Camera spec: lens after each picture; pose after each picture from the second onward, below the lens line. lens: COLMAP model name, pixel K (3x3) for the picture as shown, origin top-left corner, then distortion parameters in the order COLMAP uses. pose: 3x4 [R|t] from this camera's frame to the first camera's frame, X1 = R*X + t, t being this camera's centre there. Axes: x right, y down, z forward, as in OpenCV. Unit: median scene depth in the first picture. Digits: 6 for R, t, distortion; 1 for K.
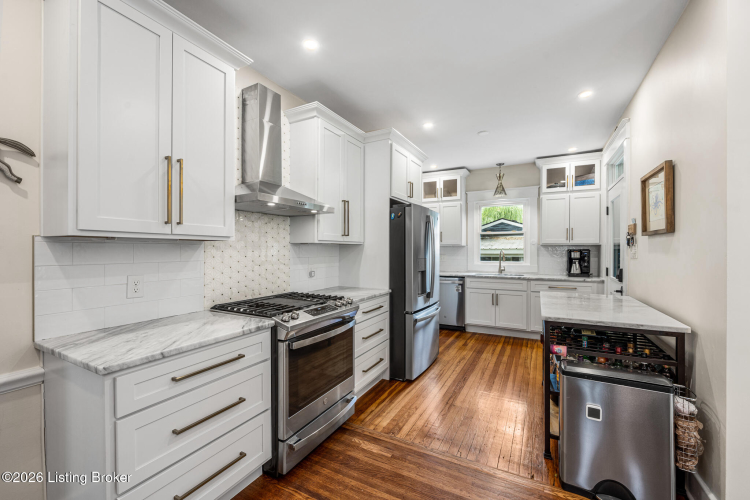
lens RADIAL K [[320.3, 0, 375.0], [0, 320.3, 250.0], [0, 0, 1]] dist [-0.002504, -0.000394]
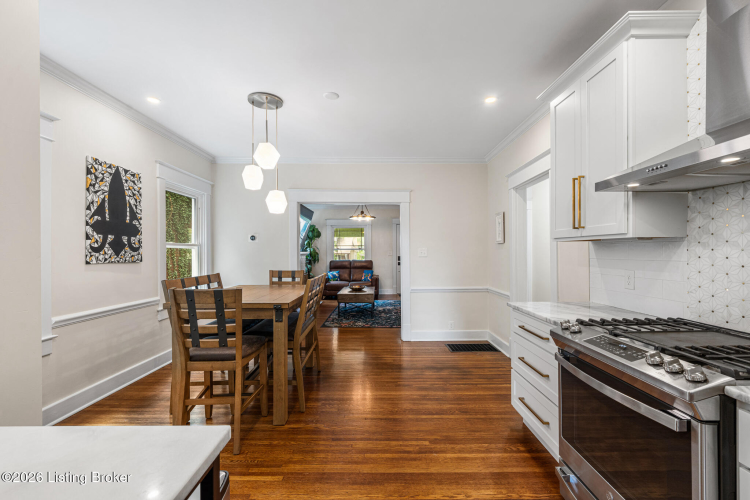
lens RADIAL K [[323.0, 0, 375.0], [0, 323.0, 250.0], [0, 0, 1]] dist [-0.000045, -0.000011]
pose [[-0.892331, -0.000431, -0.451381, 0.319359], [0.002432, 0.999980, -0.005765, 0.004852], [0.451375, -0.006242, -0.892313, 0.832314]]
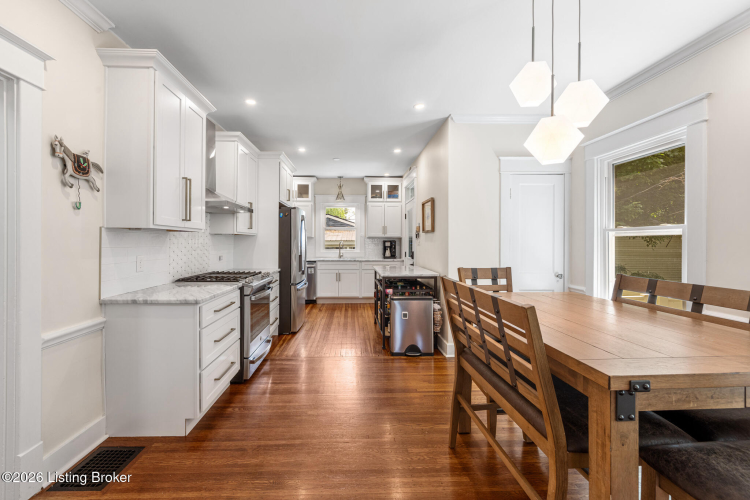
lens RADIAL K [[330.3, 0, 374.0], [0, 330.3, 240.1], [0, 0, 1]] dist [-0.000419, -0.000069]
pose [[0.852129, 0.005169, 0.523305, -0.321195], [-0.001845, 0.999975, -0.006872, 0.009616], [-0.523328, 0.004890, 0.852117, -0.384264]]
